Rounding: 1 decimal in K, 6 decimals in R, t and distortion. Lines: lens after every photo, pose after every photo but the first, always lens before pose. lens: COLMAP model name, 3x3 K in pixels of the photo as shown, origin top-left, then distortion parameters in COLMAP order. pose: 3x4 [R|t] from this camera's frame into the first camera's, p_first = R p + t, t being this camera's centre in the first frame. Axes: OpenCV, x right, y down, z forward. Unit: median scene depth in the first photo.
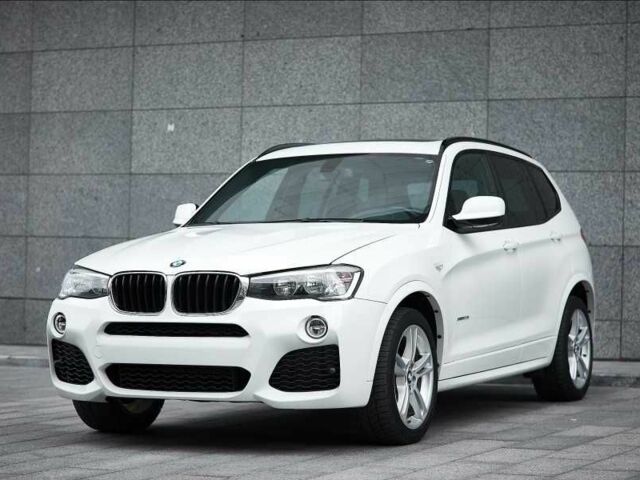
lens RADIAL K [[1687.5, 0, 320.0], [0, 1687.5, 240.0], [0, 0, 1]] dist [-0.077938, -0.445404]
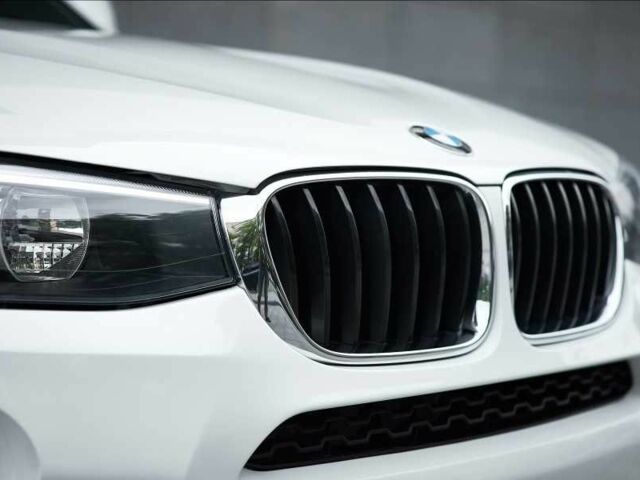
lens RADIAL K [[1687.5, 0, 320.0], [0, 1687.5, 240.0], [0, 0, 1]] dist [-0.077938, -0.445404]
pose [[0.252333, -0.035420, 0.966992, -0.196487], [-0.012581, 0.999125, 0.039880, 0.011485], [-0.967559, -0.022229, 0.251667, 0.568541]]
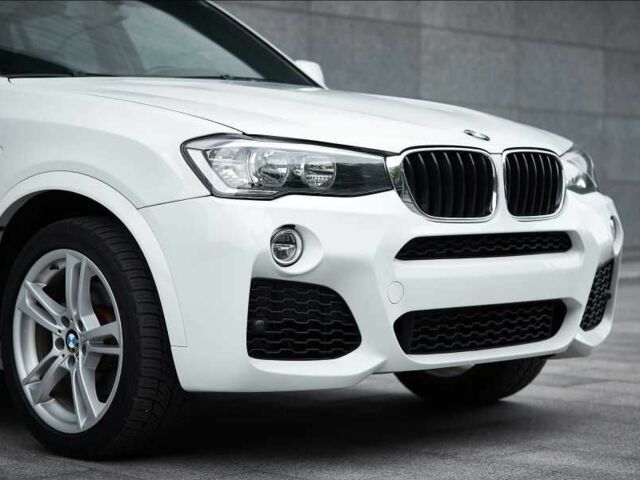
lens RADIAL K [[1687.5, 0, 320.0], [0, 1687.5, 240.0], [0, 0, 1]] dist [-0.077938, -0.445404]
pose [[0.335703, -0.026024, 0.941608, -0.395748], [-0.003642, 0.999575, 0.028925, 0.020333], [-0.941961, -0.013140, 0.335465, 0.507606]]
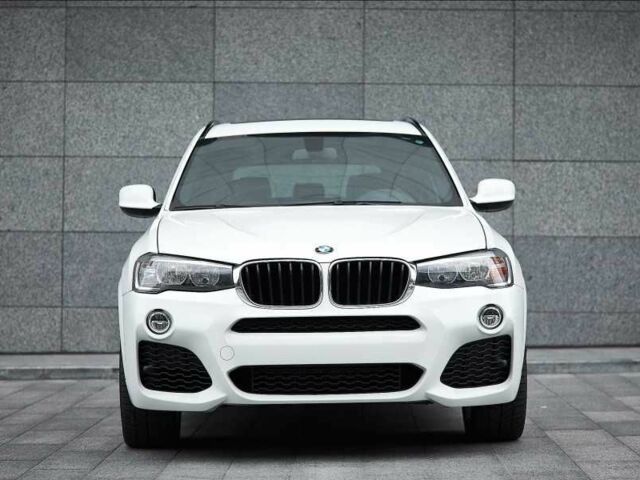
lens RADIAL K [[1687.5, 0, 320.0], [0, 1687.5, 240.0], [0, 0, 1]] dist [-0.077938, -0.445404]
pose [[0.891130, -0.005880, 0.453710, -0.290497], [0.004946, 0.999983, 0.003246, 0.003592], [-0.453721, -0.000648, 0.891144, 0.126703]]
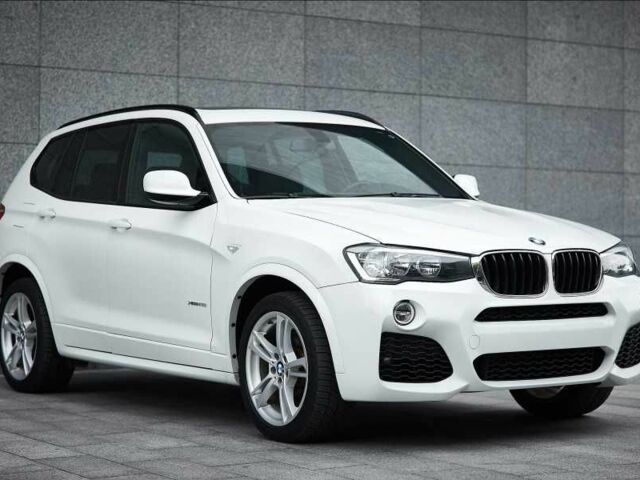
lens RADIAL K [[1687.5, 0, 320.0], [0, 1687.5, 240.0], [0, 0, 1]] dist [-0.077938, -0.445404]
pose [[0.499537, -0.004753, 0.866280, -0.564999], [-0.007101, 0.999929, 0.009581, 0.003190], [-0.866264, -0.010937, 0.499467, 0.381173]]
